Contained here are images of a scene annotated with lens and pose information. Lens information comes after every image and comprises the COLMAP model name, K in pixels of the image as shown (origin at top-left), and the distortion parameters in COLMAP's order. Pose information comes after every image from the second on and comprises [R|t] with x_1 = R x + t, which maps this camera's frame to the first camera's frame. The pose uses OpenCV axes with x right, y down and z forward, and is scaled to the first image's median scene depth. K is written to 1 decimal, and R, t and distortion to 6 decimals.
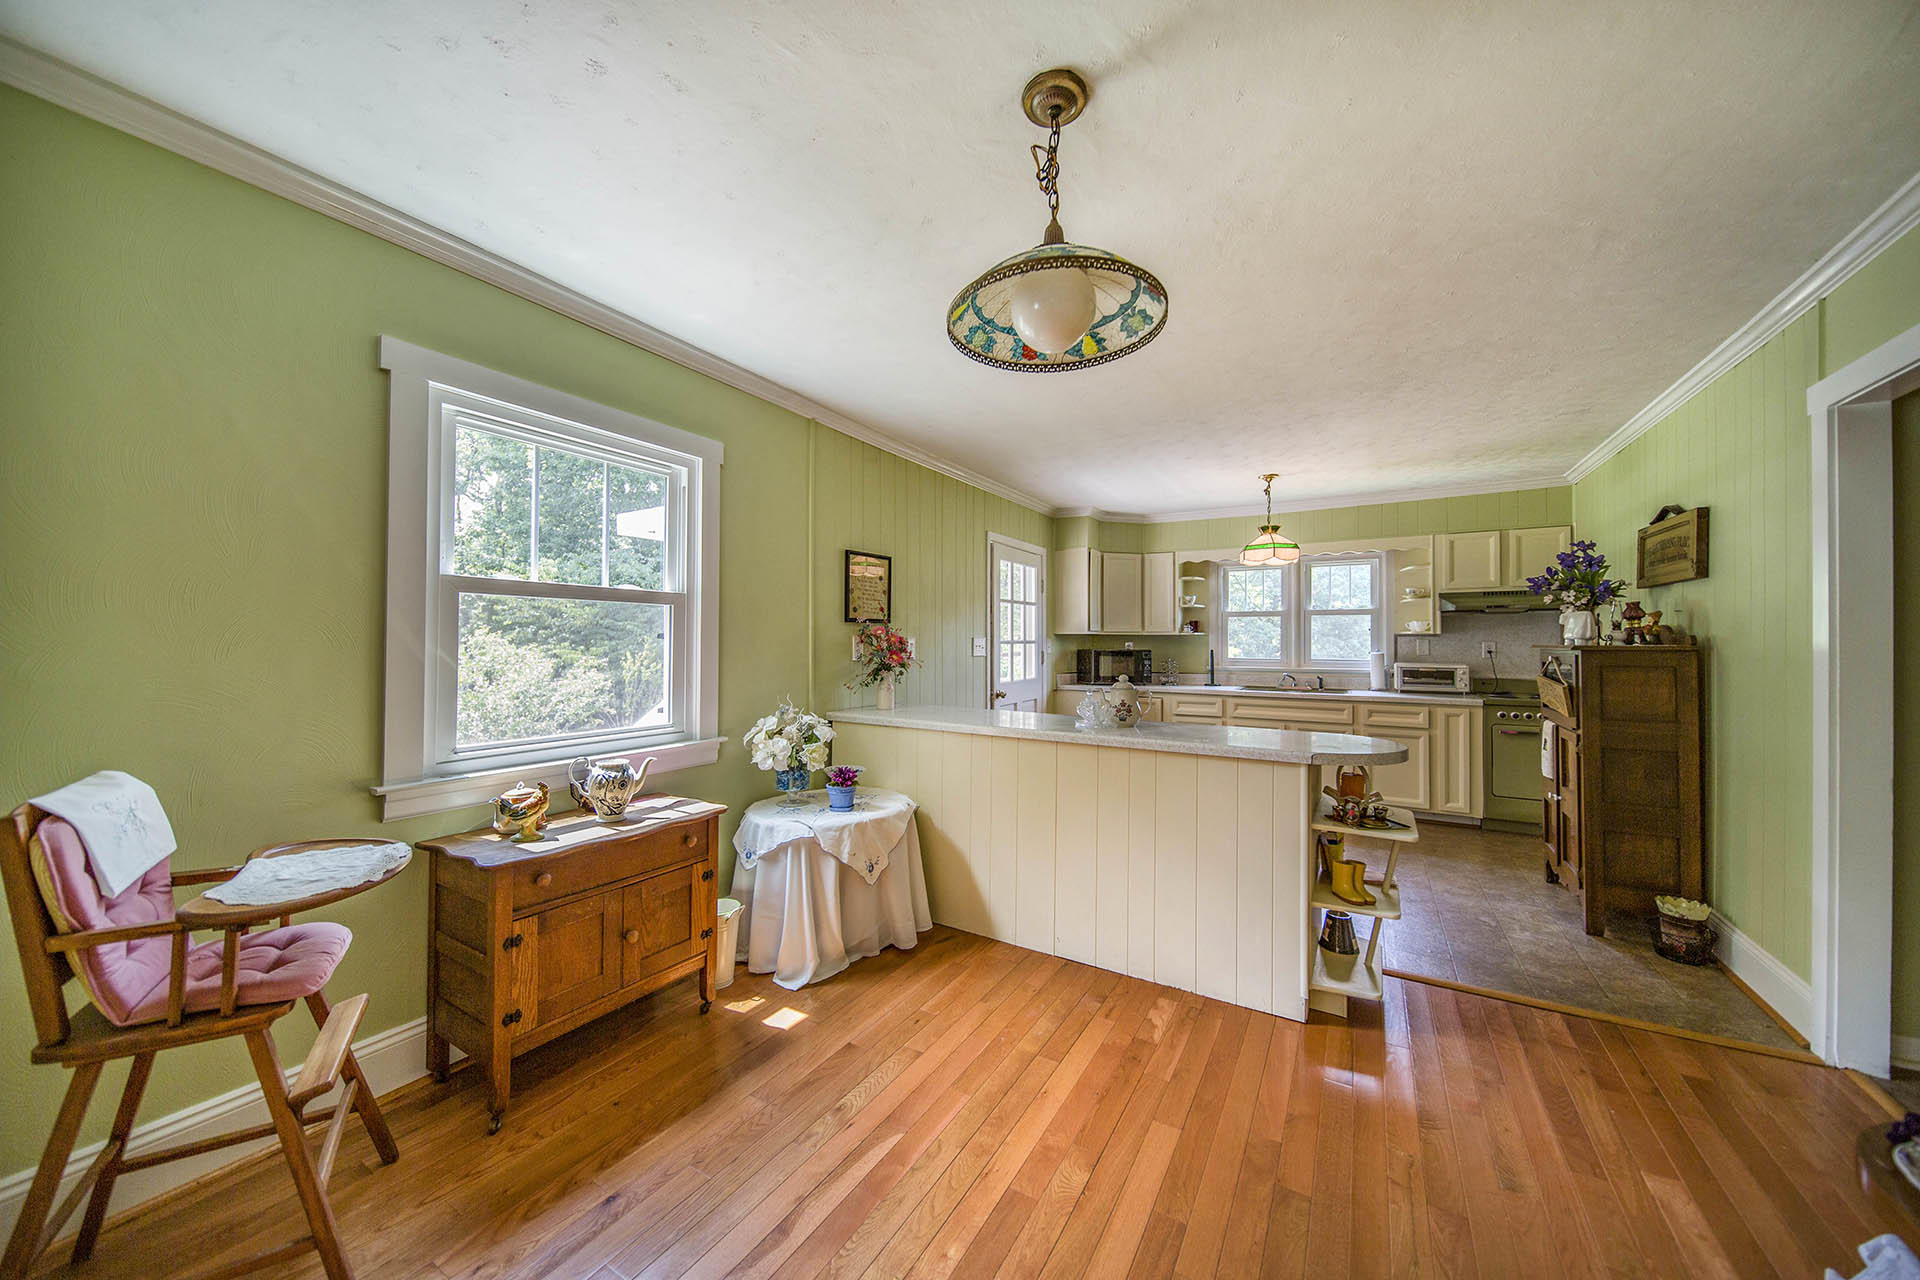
lens RADIAL K [[681.8, 0, 948.9], [0, 681.8, 637.8], [0, 0, 1]] dist [0.000787, -0.000005]
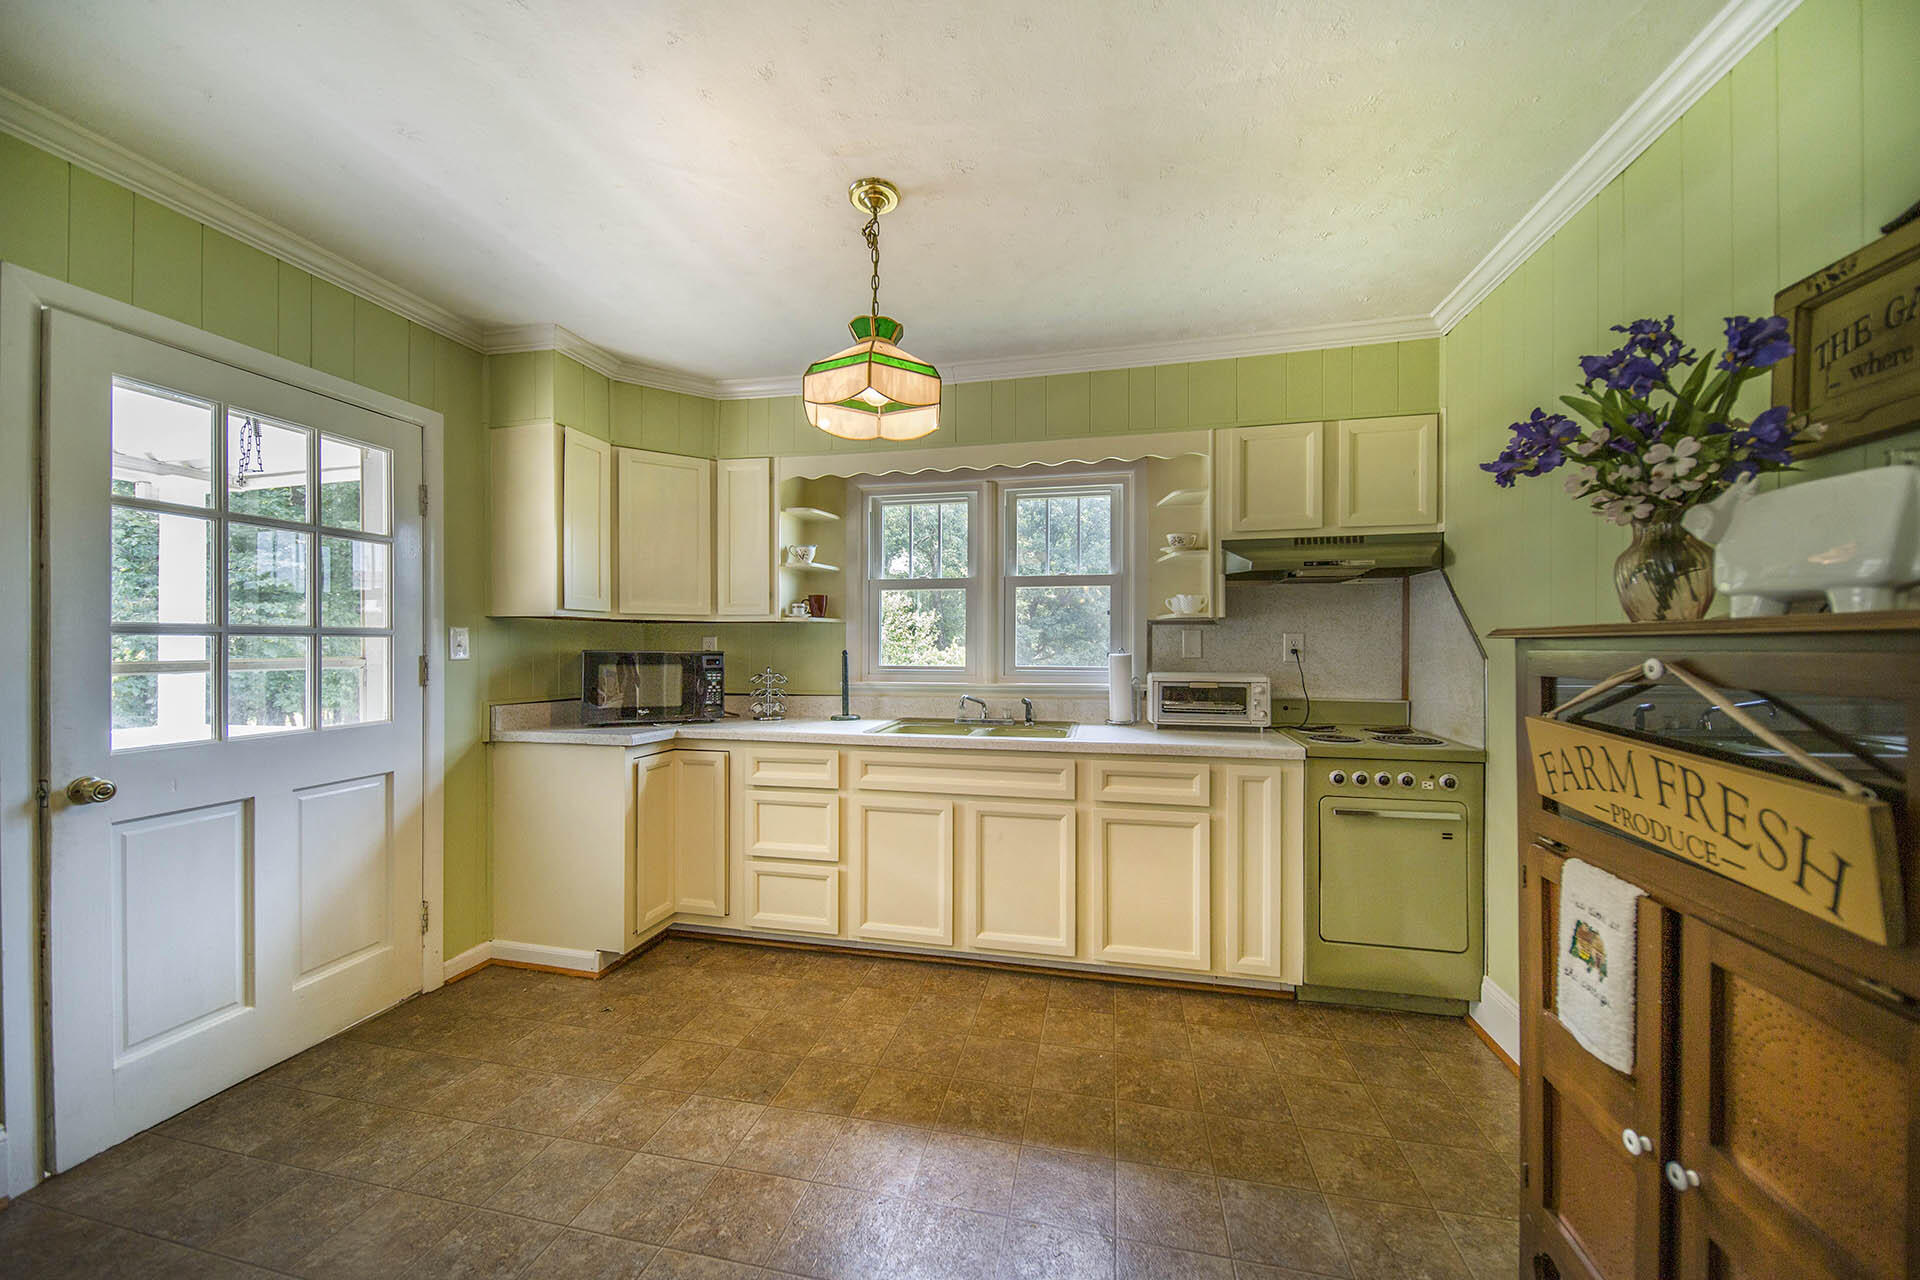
lens RADIAL K [[697.2, 0, 958.4], [0, 697.2, 651.3], [0, 0, 1]] dist [-0.000092, -0.000051]
pose [[0.947630, -0.001392, 0.319368, 0.329439], [-0.001713, 0.999954, 0.009444, 0.014599], [-0.319366, -0.009496, 0.947584, 0.516748]]
